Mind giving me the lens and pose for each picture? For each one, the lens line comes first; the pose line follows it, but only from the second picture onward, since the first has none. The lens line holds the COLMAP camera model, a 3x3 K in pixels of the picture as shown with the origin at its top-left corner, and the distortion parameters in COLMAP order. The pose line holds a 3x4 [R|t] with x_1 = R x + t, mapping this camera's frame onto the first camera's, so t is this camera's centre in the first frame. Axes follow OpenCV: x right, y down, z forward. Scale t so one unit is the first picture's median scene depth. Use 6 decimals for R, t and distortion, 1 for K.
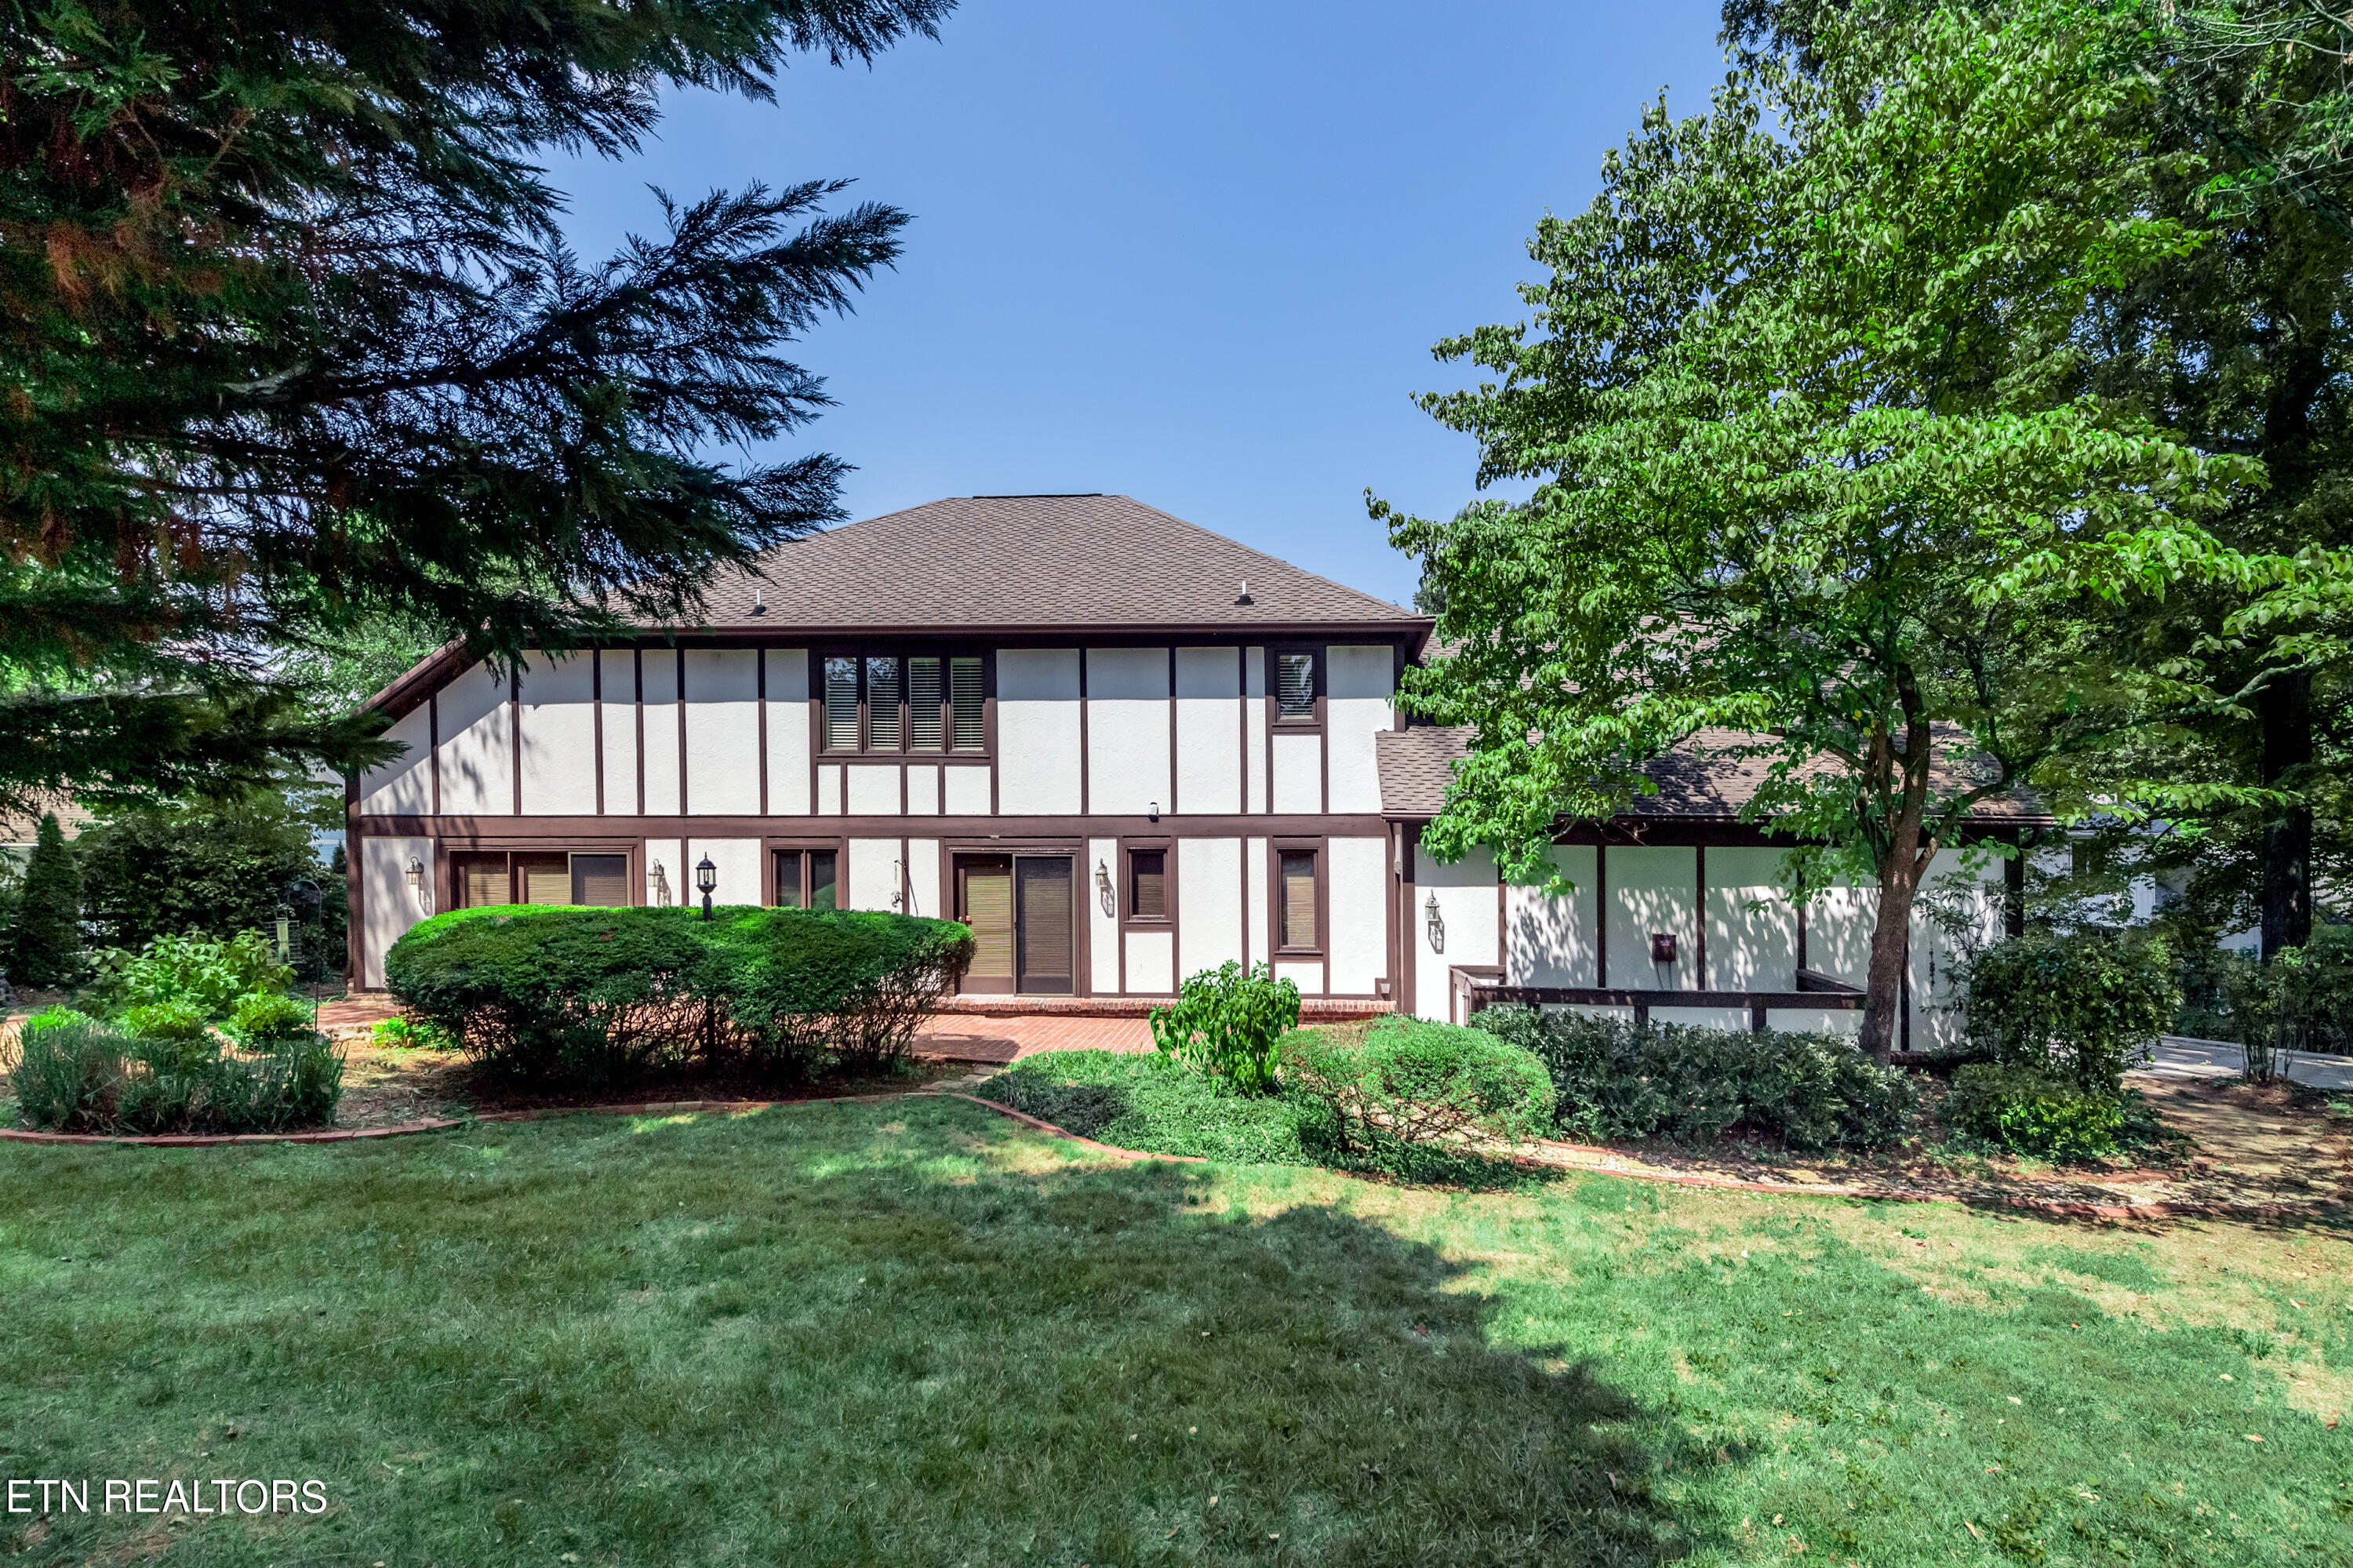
lens RADIAL K [[950.6, 0, 1141.2], [0, 950.6, 901.7], [0, 0, 1]] dist [-0.001522, -0.000169]
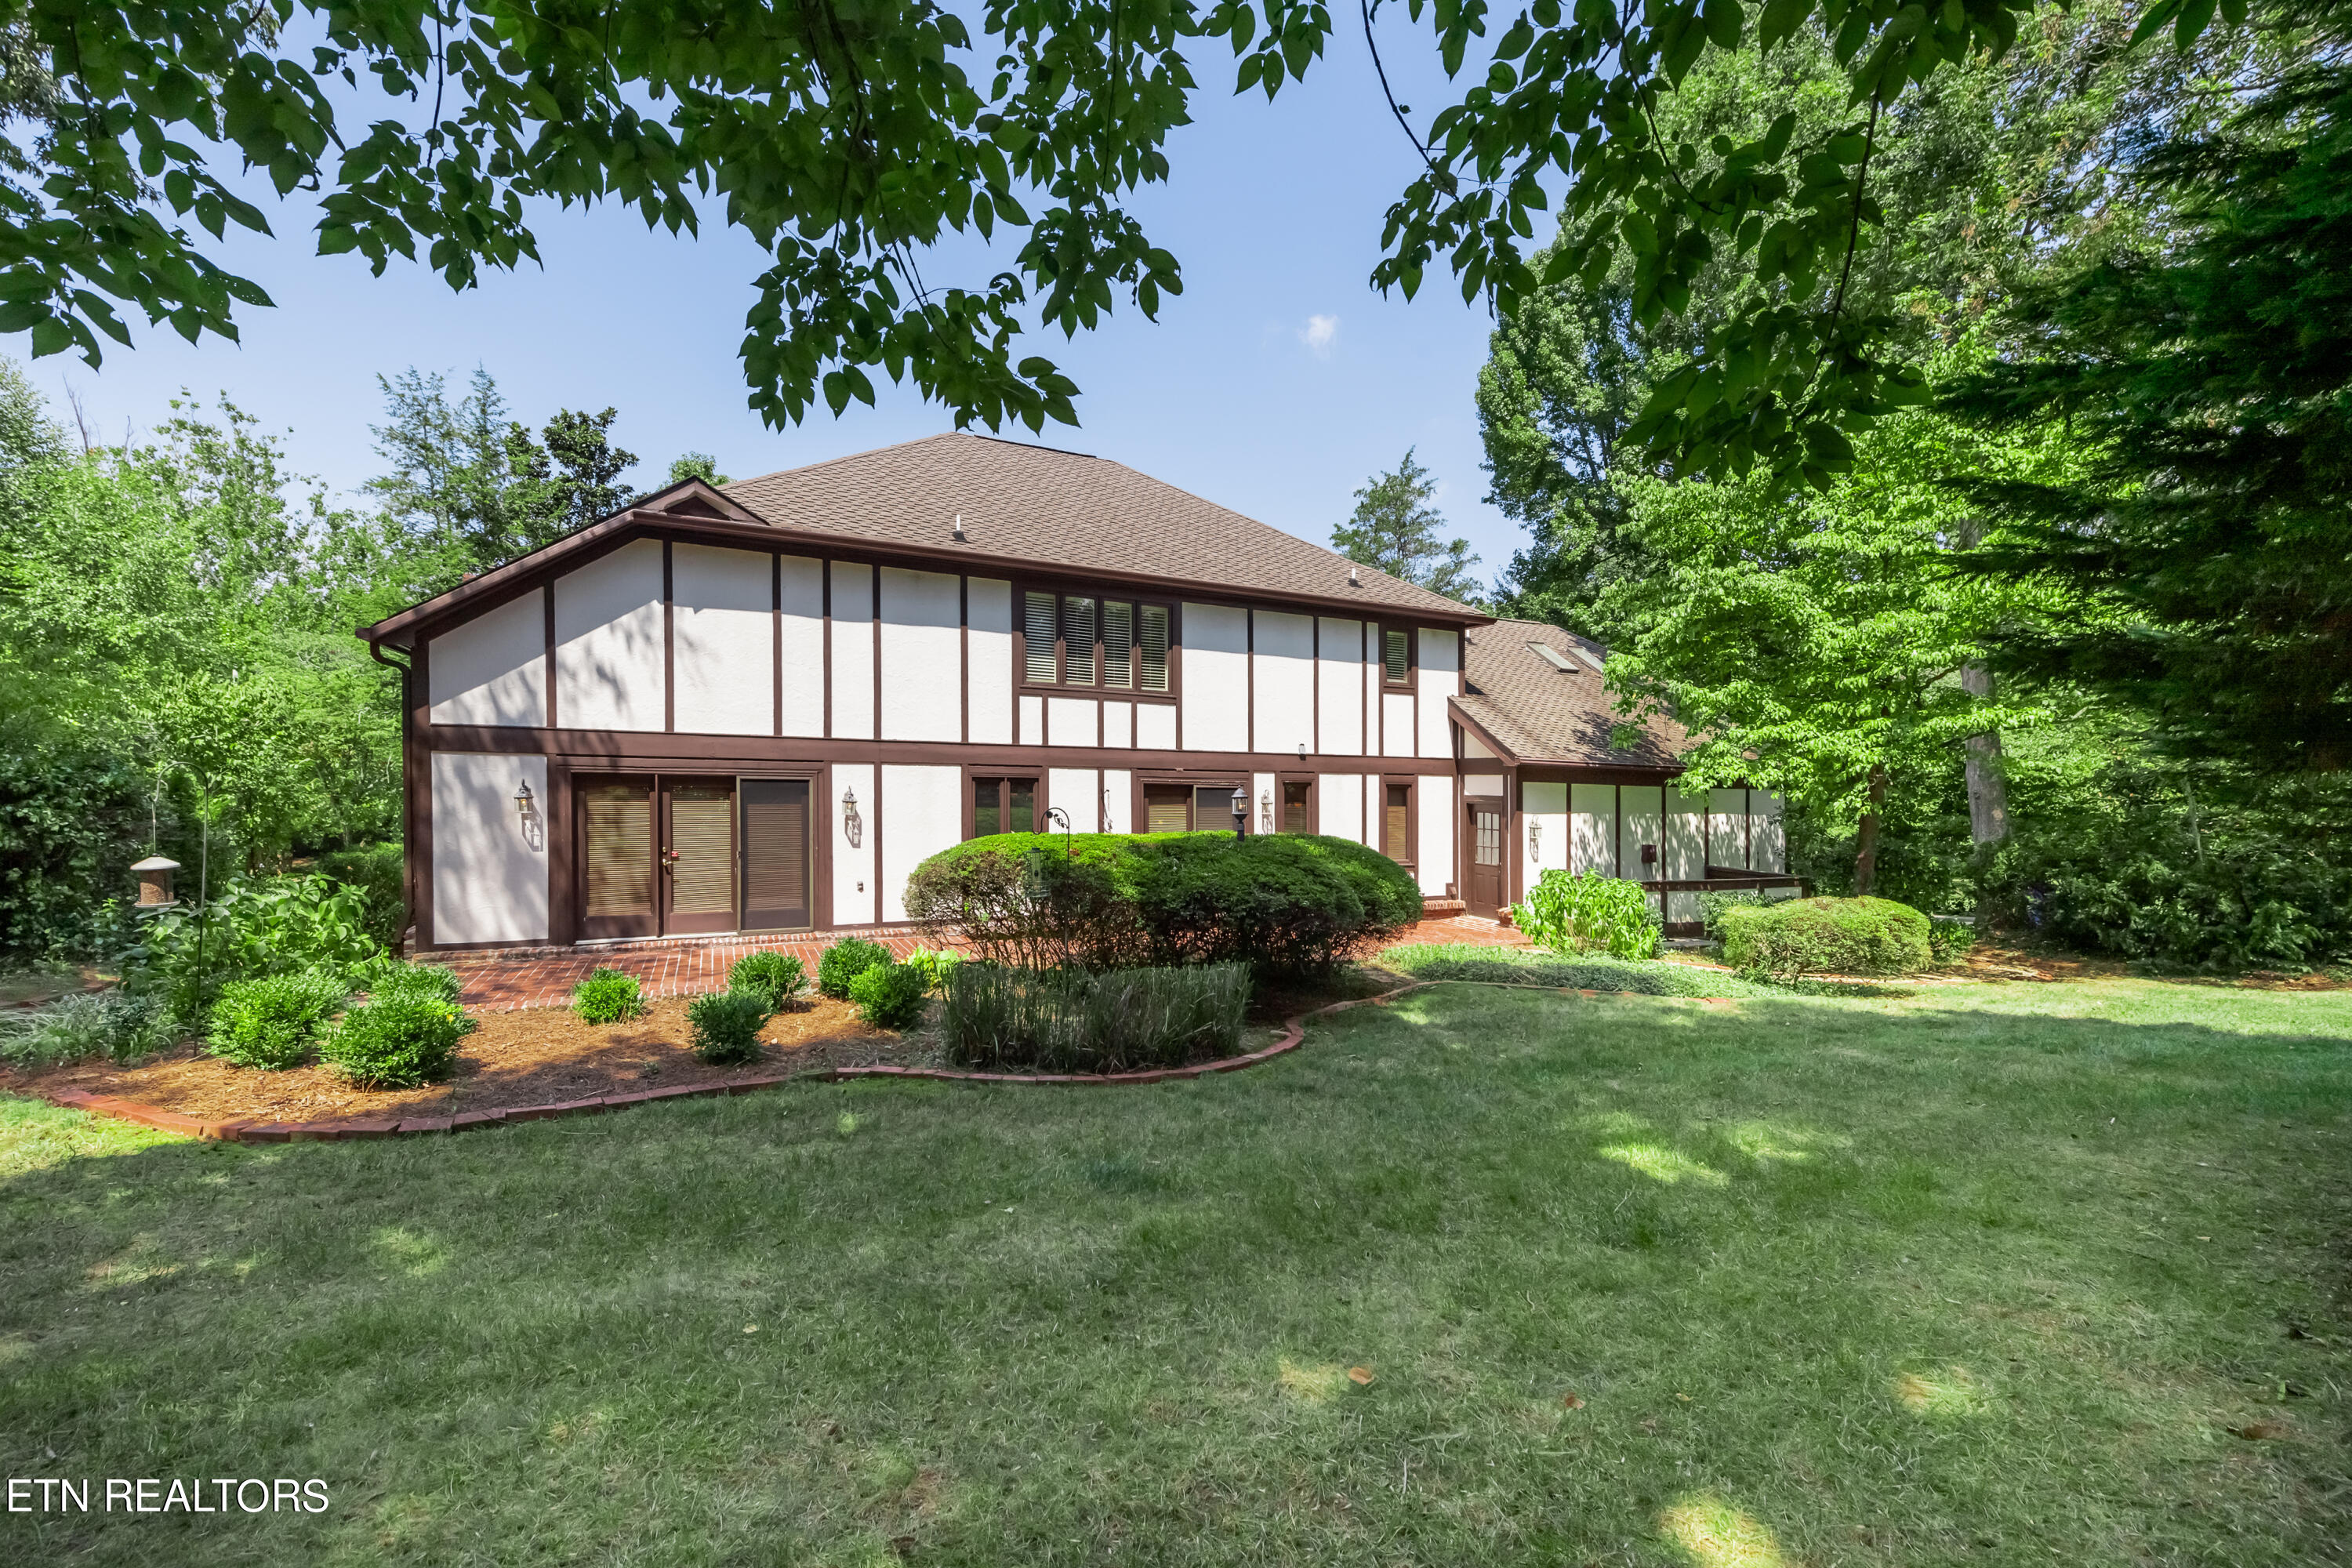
lens RADIAL K [[950.2, 0, 1158.4], [0, 950.2, 793.5], [0, 0, 1]] dist [-0.001522, -0.000169]
pose [[0.879473, 0.008809, 0.475867, -0.697946], [0.008297, 0.999393, -0.033834, -0.003068], [-0.475876, 0.033704, 0.878866, 0.039756]]
